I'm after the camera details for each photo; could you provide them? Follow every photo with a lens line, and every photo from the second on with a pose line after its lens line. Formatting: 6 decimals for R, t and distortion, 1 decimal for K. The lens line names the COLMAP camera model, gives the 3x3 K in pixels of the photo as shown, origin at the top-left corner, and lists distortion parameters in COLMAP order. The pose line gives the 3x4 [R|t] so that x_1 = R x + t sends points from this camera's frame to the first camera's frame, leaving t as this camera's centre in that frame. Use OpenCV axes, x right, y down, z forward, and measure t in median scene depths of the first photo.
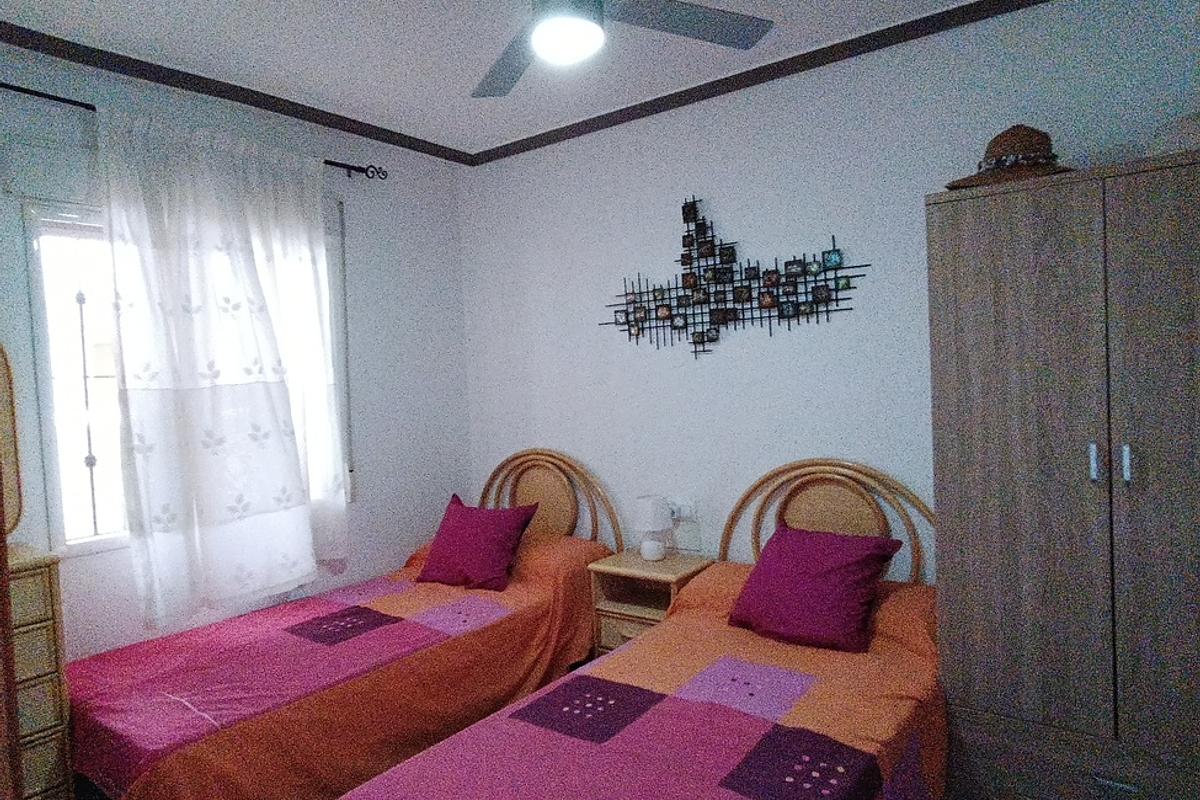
lens RADIAL K [[732.8, 0, 600.8], [0, 732.8, 408.3], [0, 0, 1]] dist [-0.028256, 0.017696]
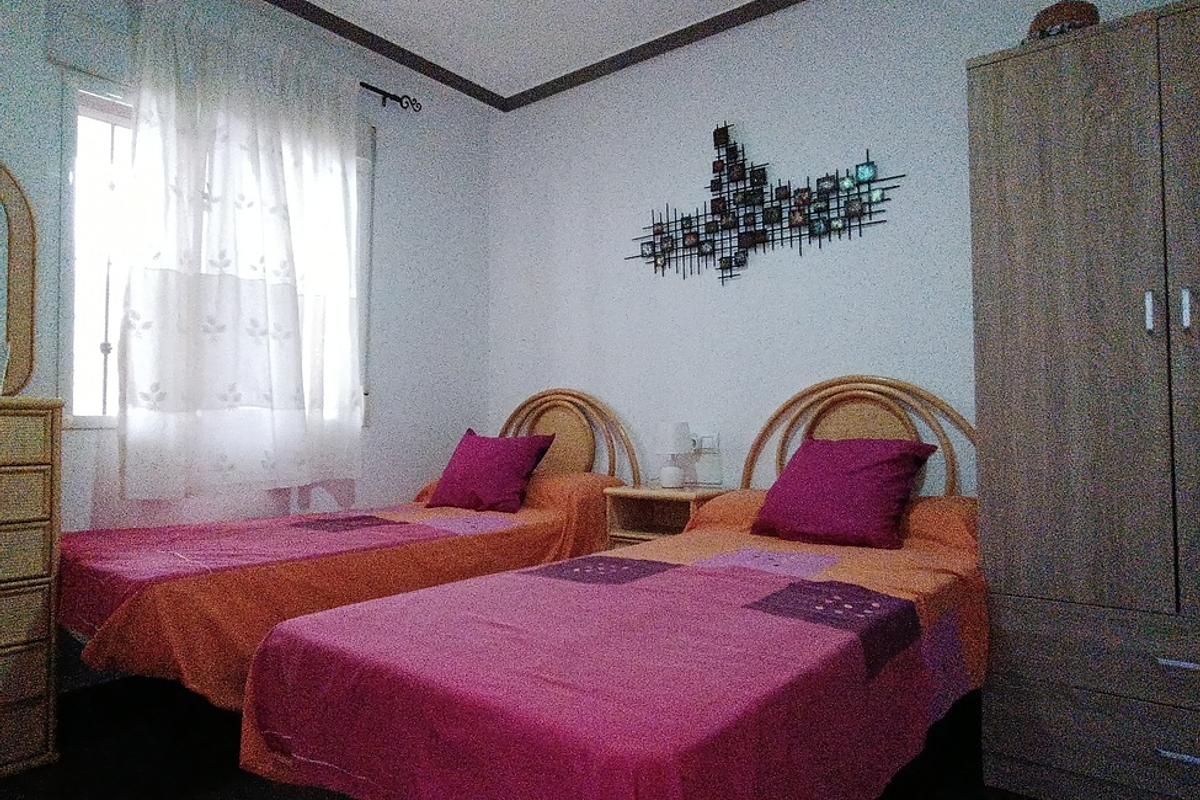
lens RADIAL K [[732.8, 0, 600.5], [0, 732.8, 399.5], [0, 0, 1]] dist [-0.028256, 0.017696]
pose [[0.998786, 0.040334, -0.028288, 0.000515], [-0.042270, 0.996542, -0.071533, 0.169954], [0.025305, 0.072642, 0.997037, 0.032972]]
